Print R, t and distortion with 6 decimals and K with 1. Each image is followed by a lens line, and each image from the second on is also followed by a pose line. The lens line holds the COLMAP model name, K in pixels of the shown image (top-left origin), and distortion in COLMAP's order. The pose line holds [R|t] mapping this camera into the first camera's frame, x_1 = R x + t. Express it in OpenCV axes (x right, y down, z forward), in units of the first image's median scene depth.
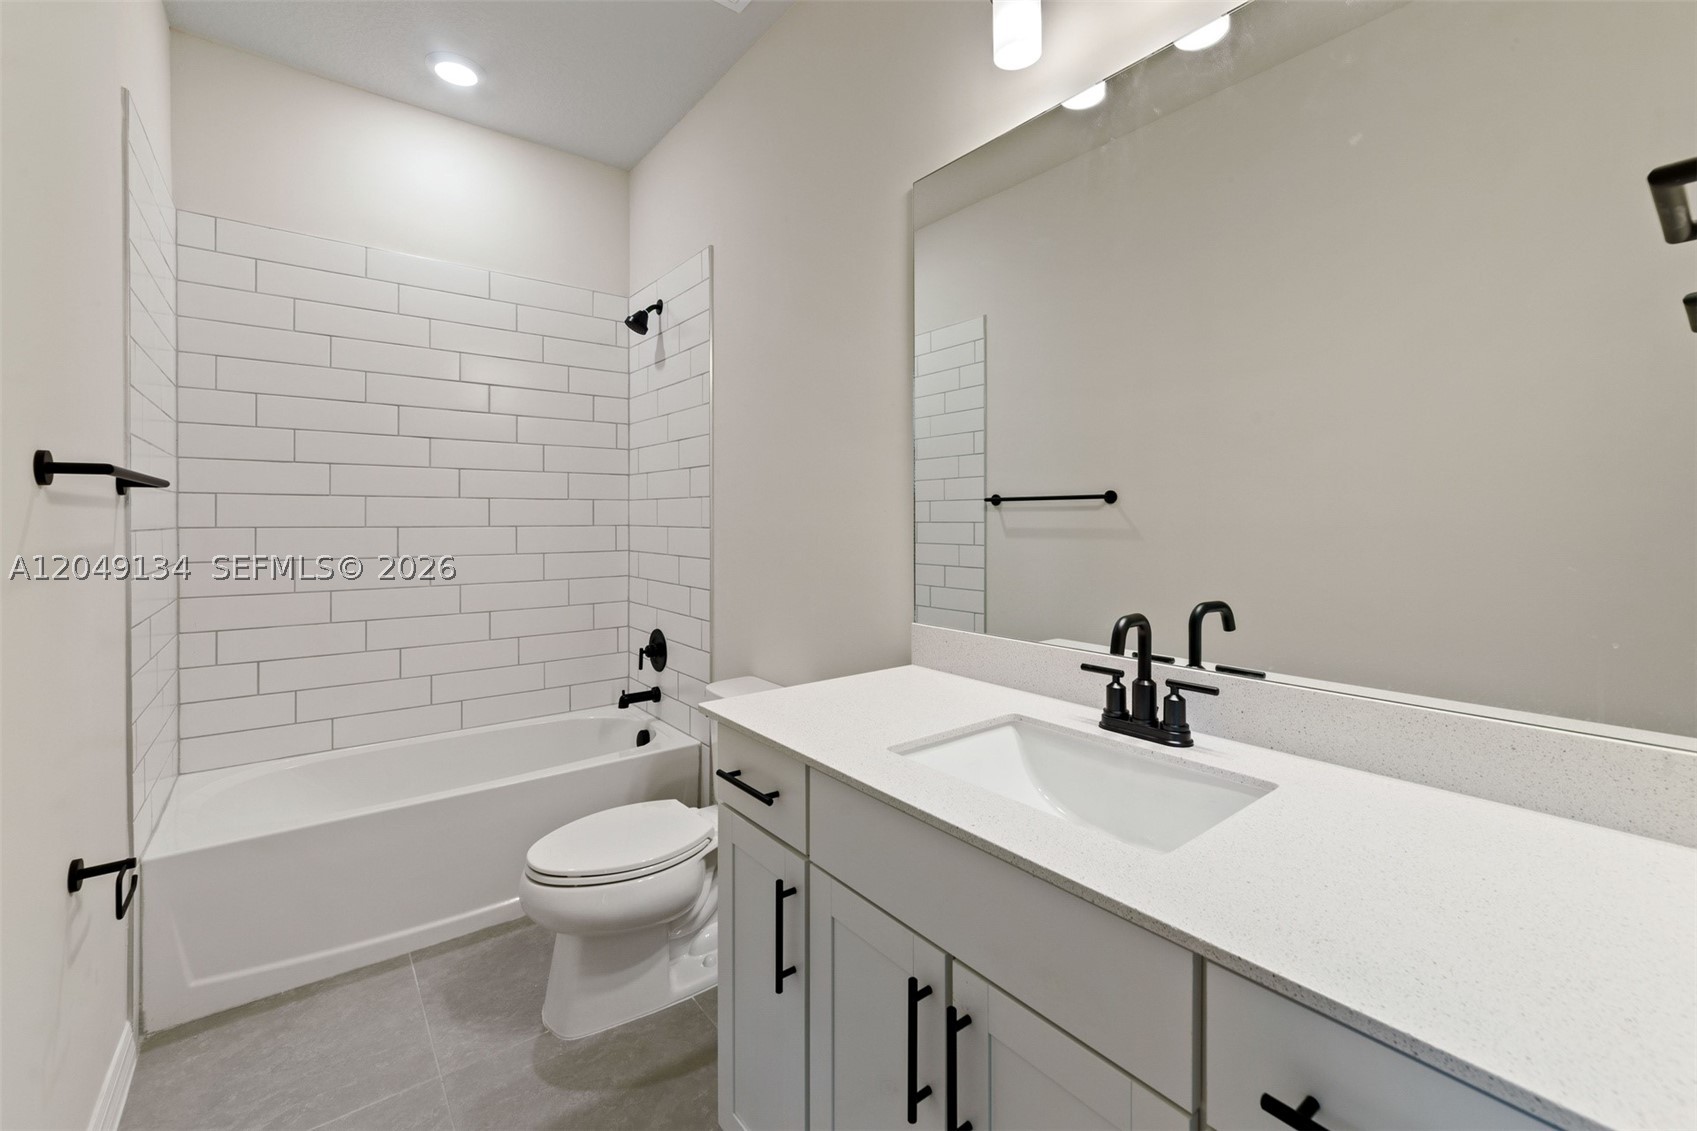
lens RADIAL K [[689.6, 0, 849.1], [0, 689.6, 519.7], [0, 0, 1]] dist [0.012798, -0.001454]
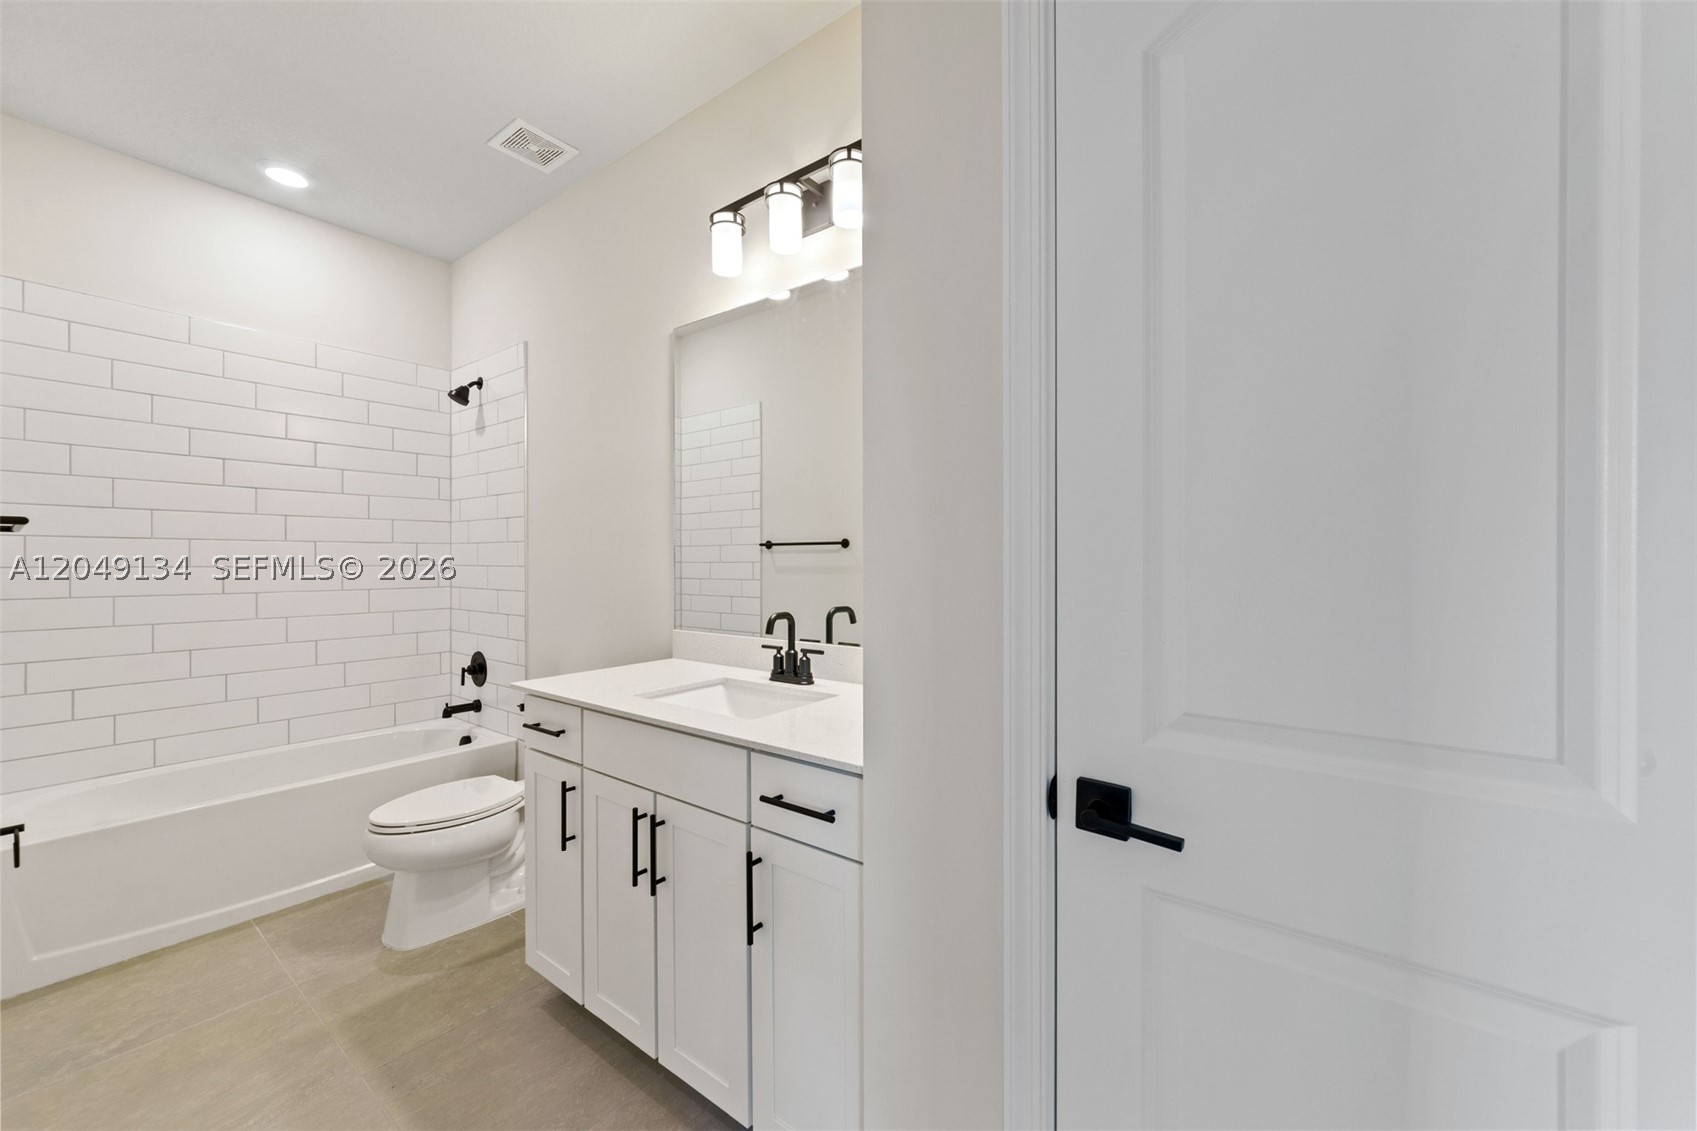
lens RADIAL K [[654.4, 0, 859.1], [0, 654.4, 562.5], [0, 0, 1]] dist [-0.006126, 0.003053]
pose [[0.967075, -0.001759, 0.254484, 0.096552], [0.001768, 0.999998, 0.000193, 0.006979], [-0.254484, 0.000264, 0.967077, -0.348806]]
